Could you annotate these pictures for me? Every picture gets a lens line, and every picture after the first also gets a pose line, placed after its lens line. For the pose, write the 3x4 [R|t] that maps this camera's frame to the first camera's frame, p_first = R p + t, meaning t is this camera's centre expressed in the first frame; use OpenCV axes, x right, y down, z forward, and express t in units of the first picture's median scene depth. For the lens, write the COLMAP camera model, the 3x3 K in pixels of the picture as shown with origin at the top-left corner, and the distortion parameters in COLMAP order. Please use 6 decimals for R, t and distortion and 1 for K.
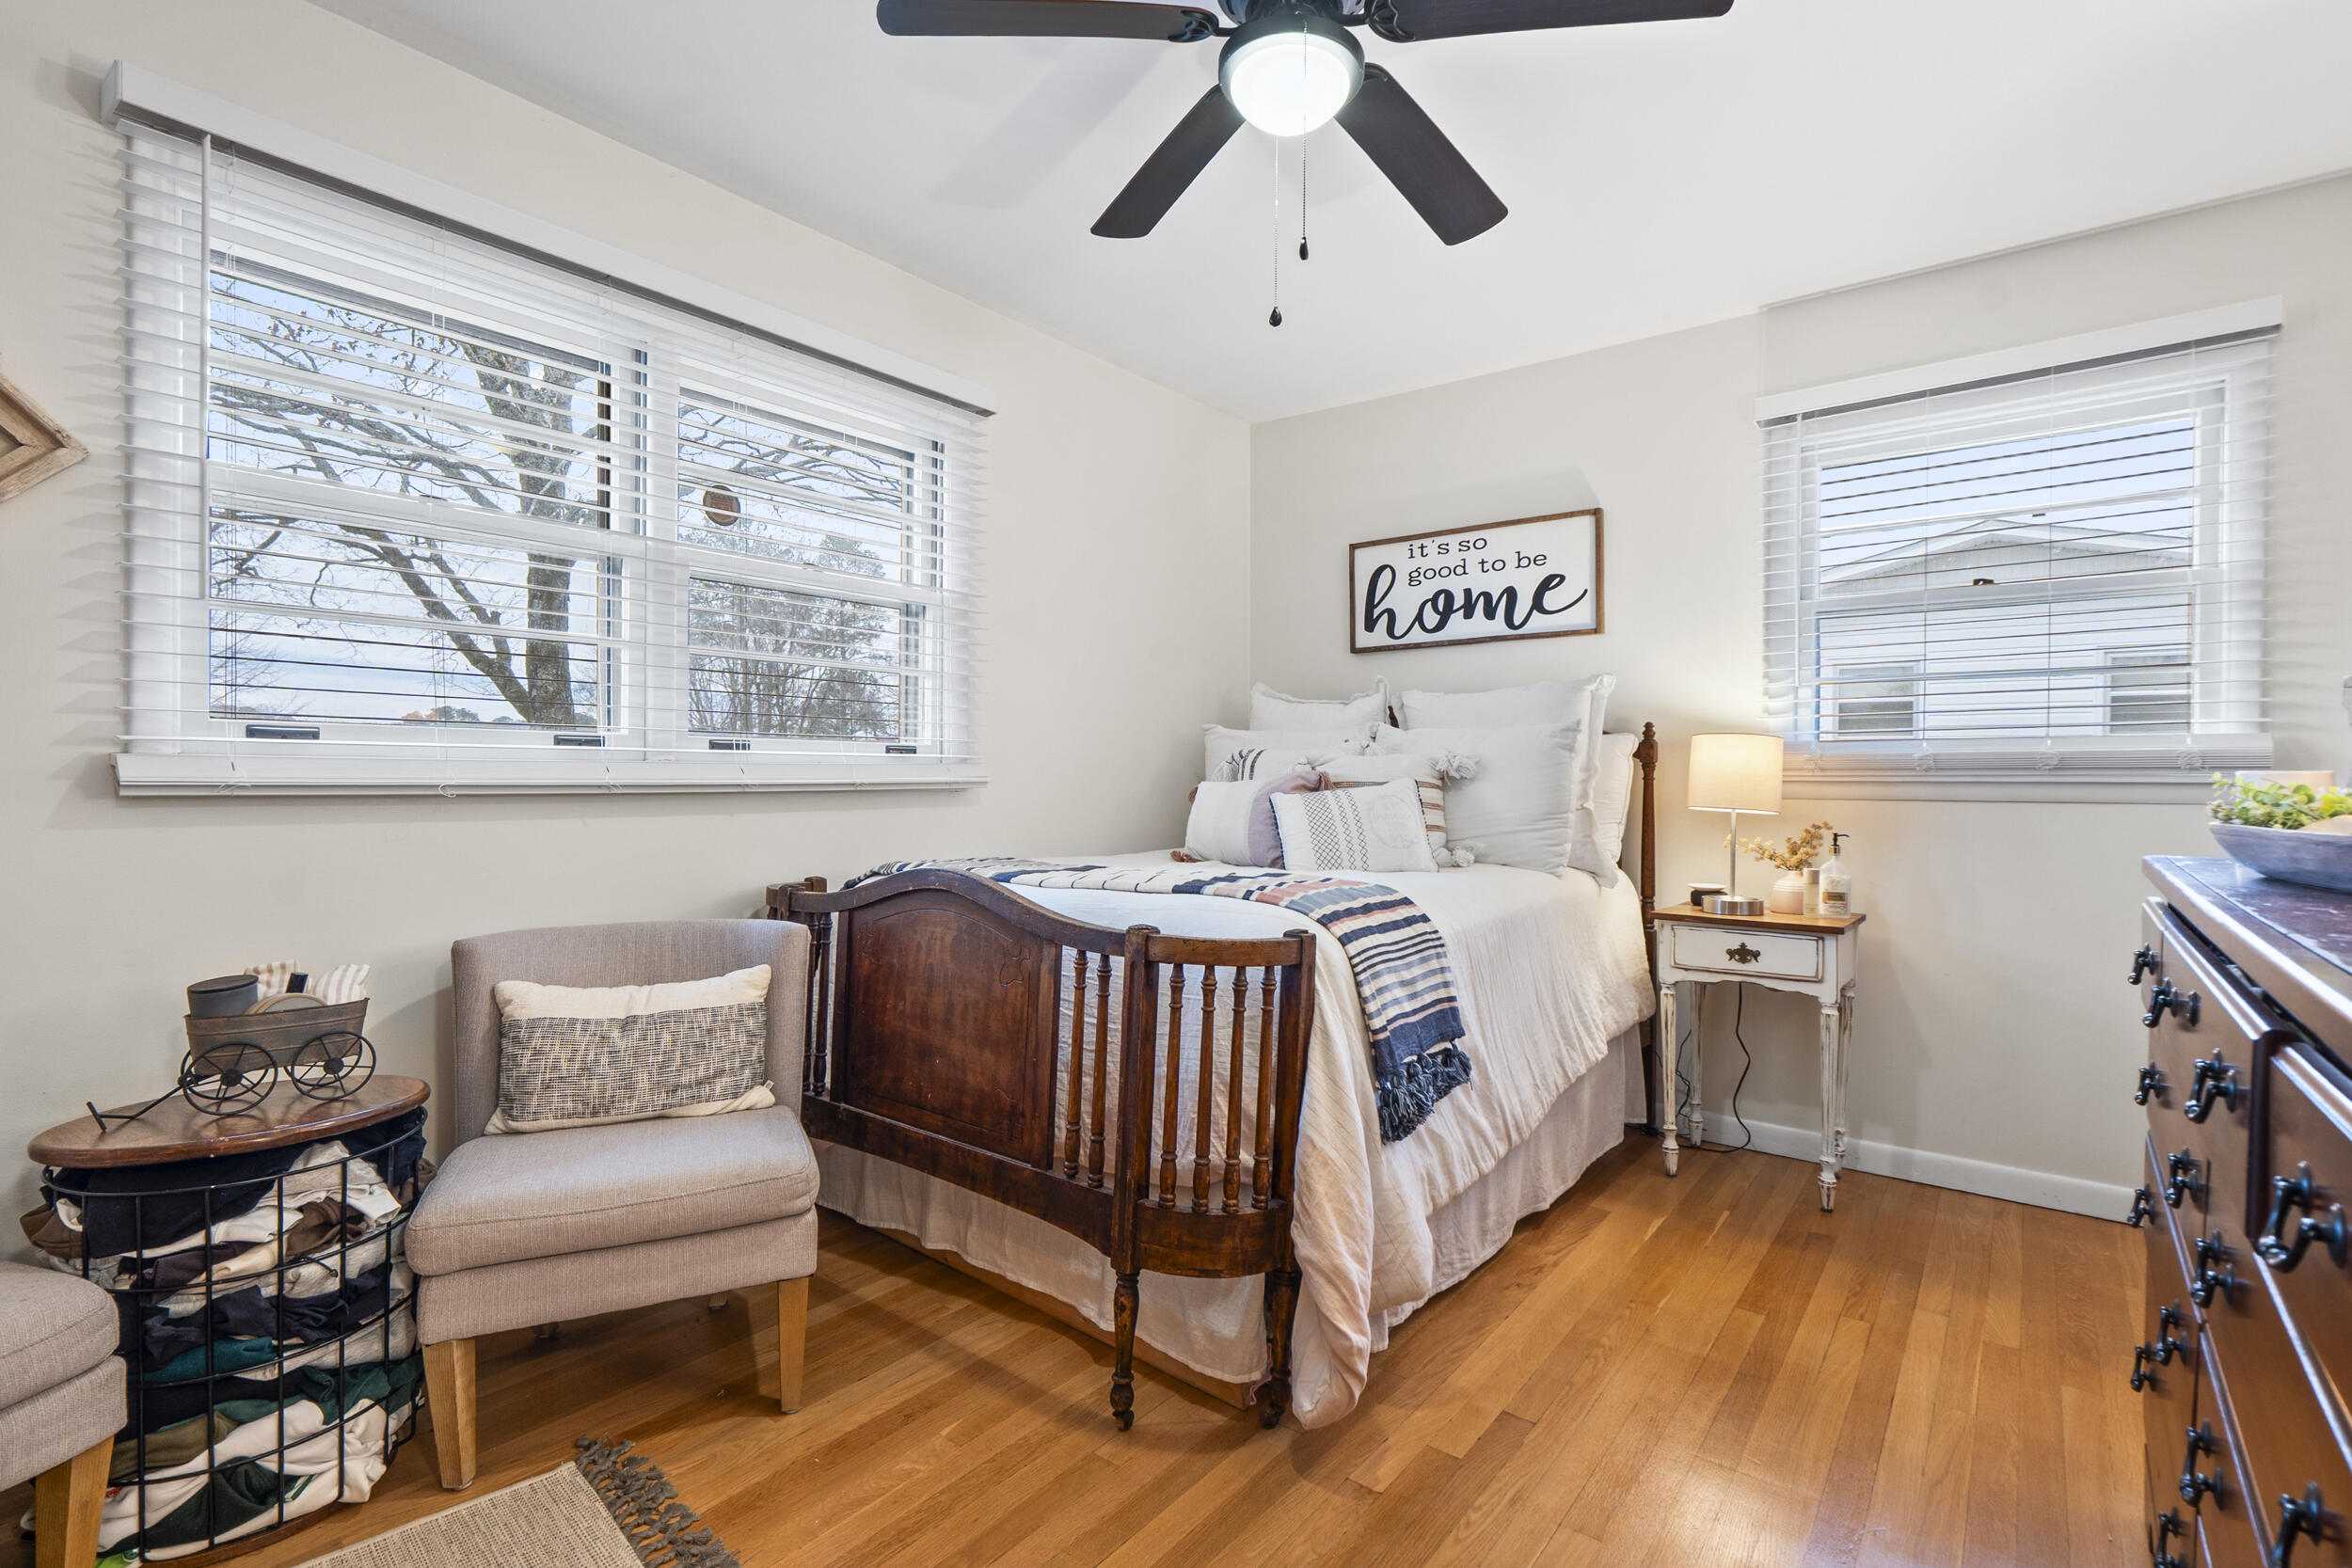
lens RADIAL K [[1103.7, 0, 1179.2], [0, 1103.7, 775.6], [0, 0, 1]] dist [0.000914, 0.000250]
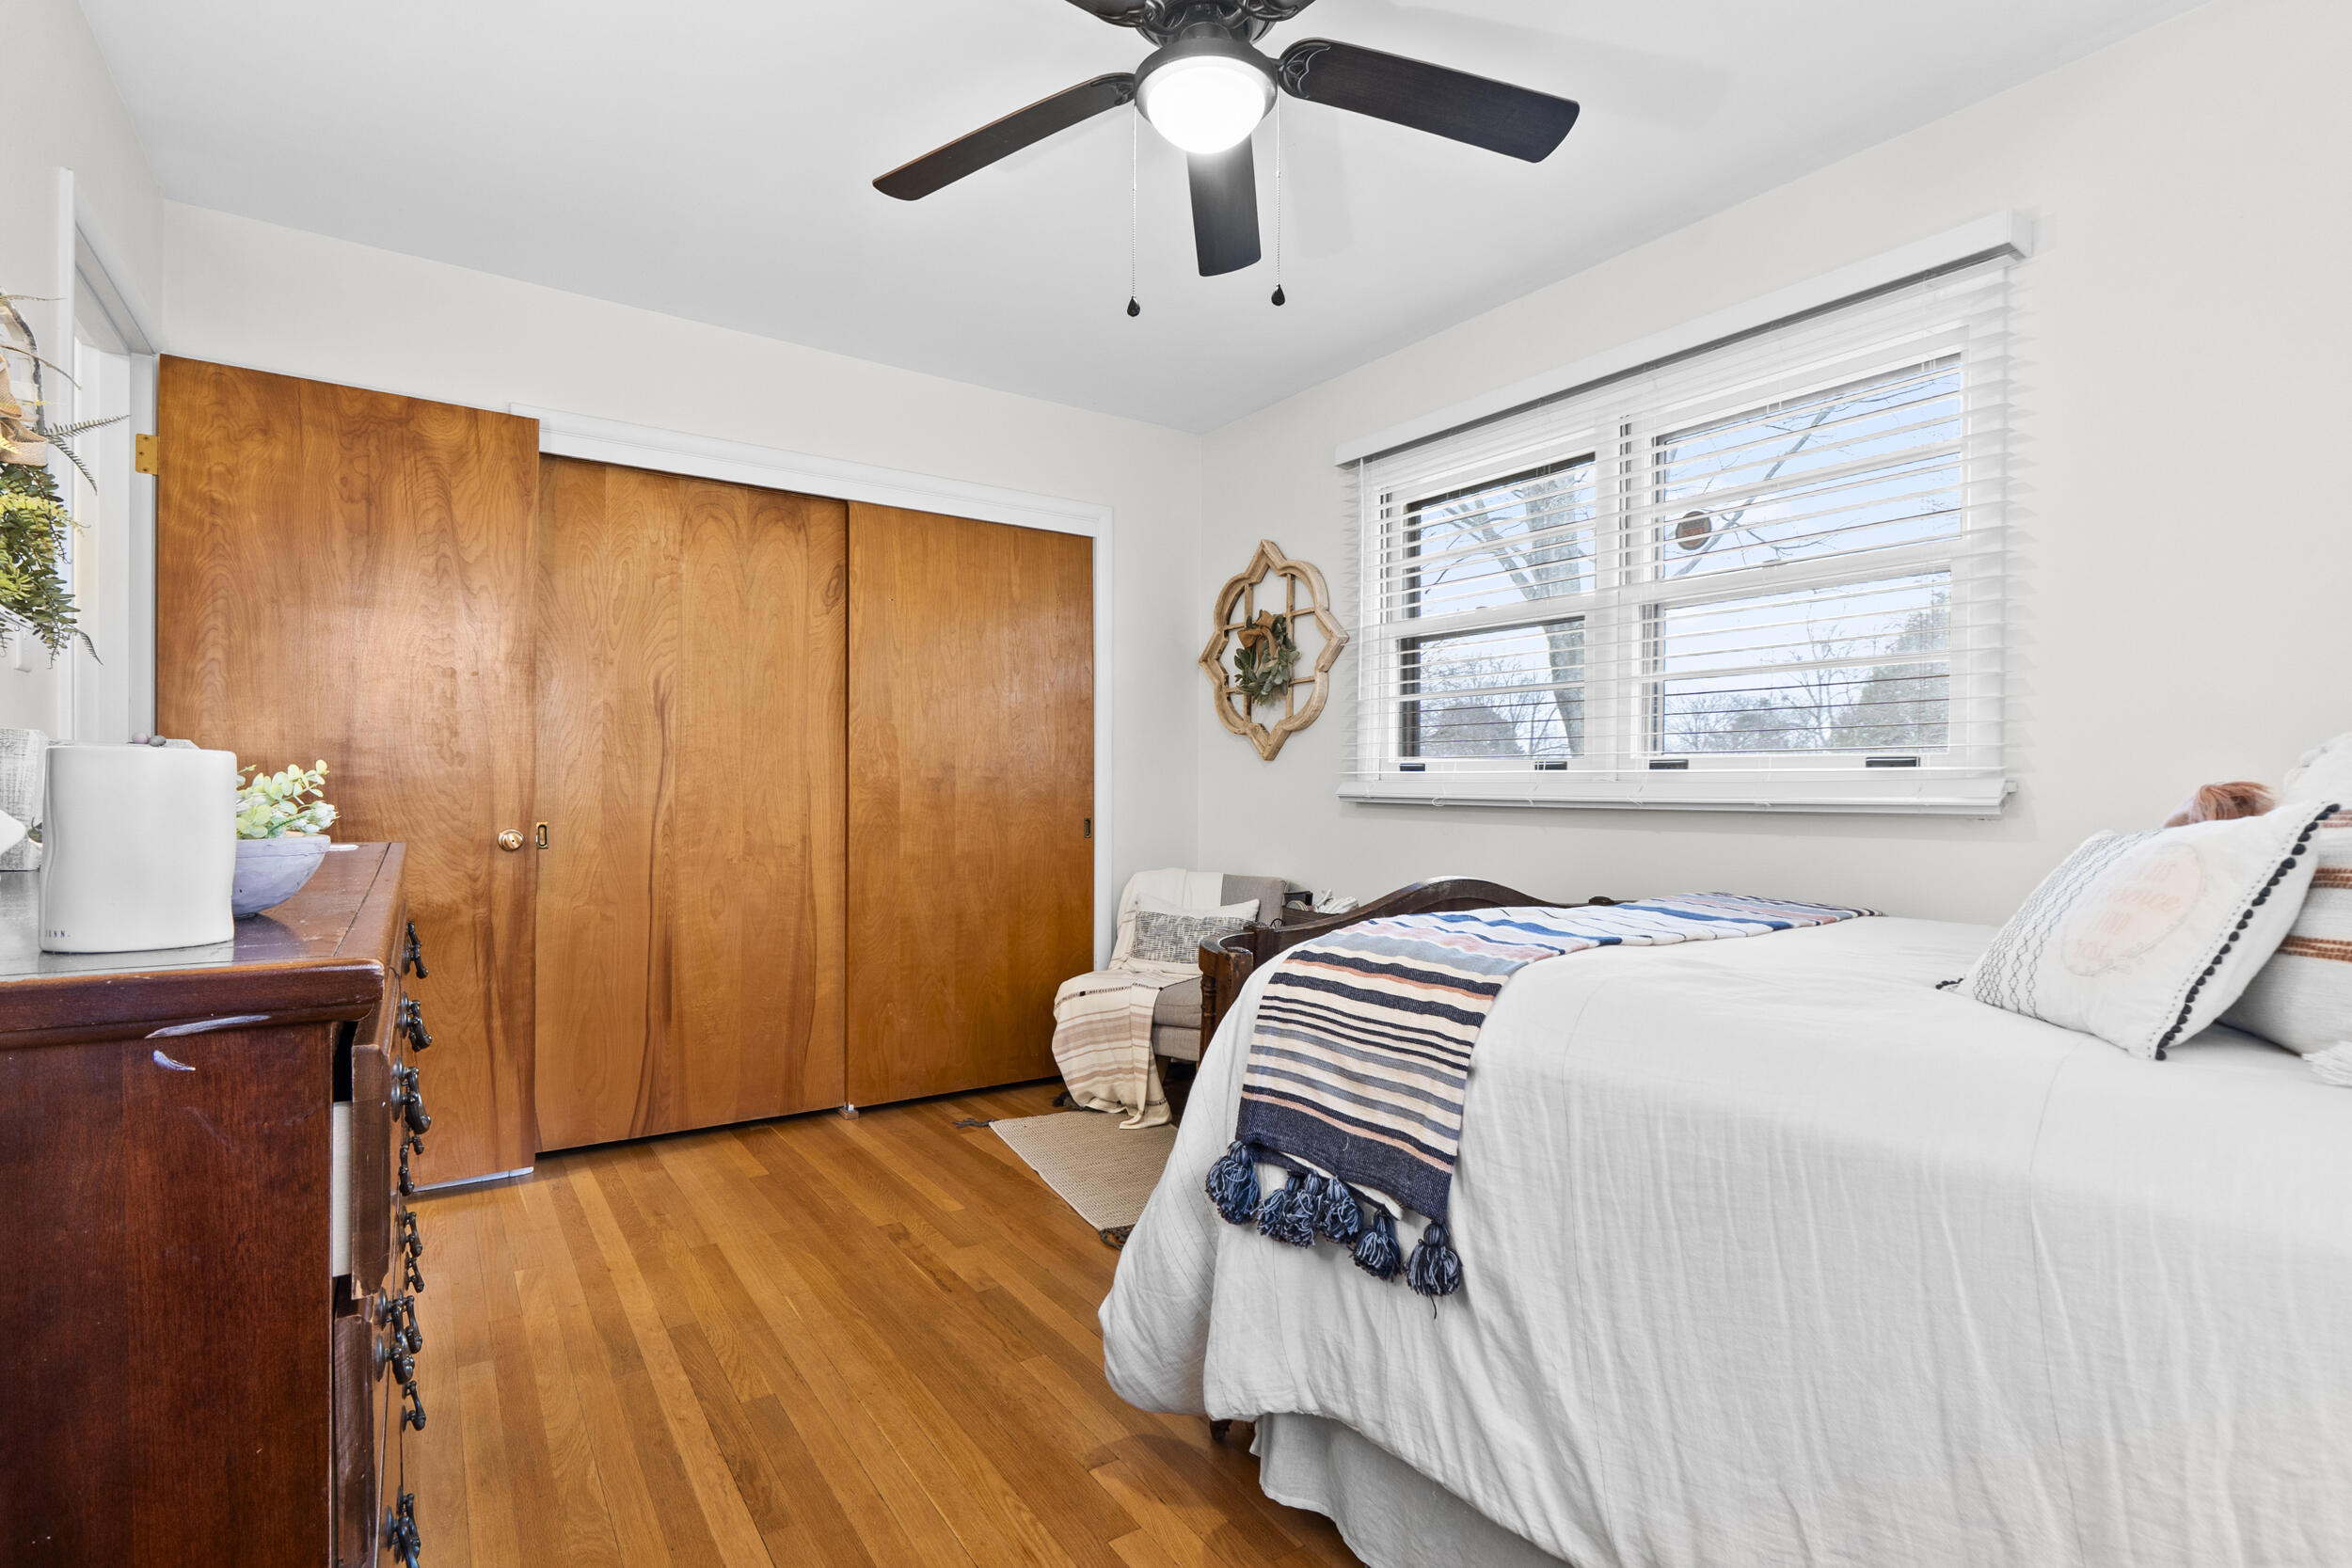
lens RADIAL K [[1103.7, 0, 1179.6], [0, 1103.7, 793.2], [0, 0, 1]] dist [0.000914, 0.000250]
pose [[-0.283579, -0.007191, -0.958922, 0.788942], [-0.013337, 0.999905, -0.003554, 0.009574], [0.958856, 0.011781, -0.283648, 0.941216]]
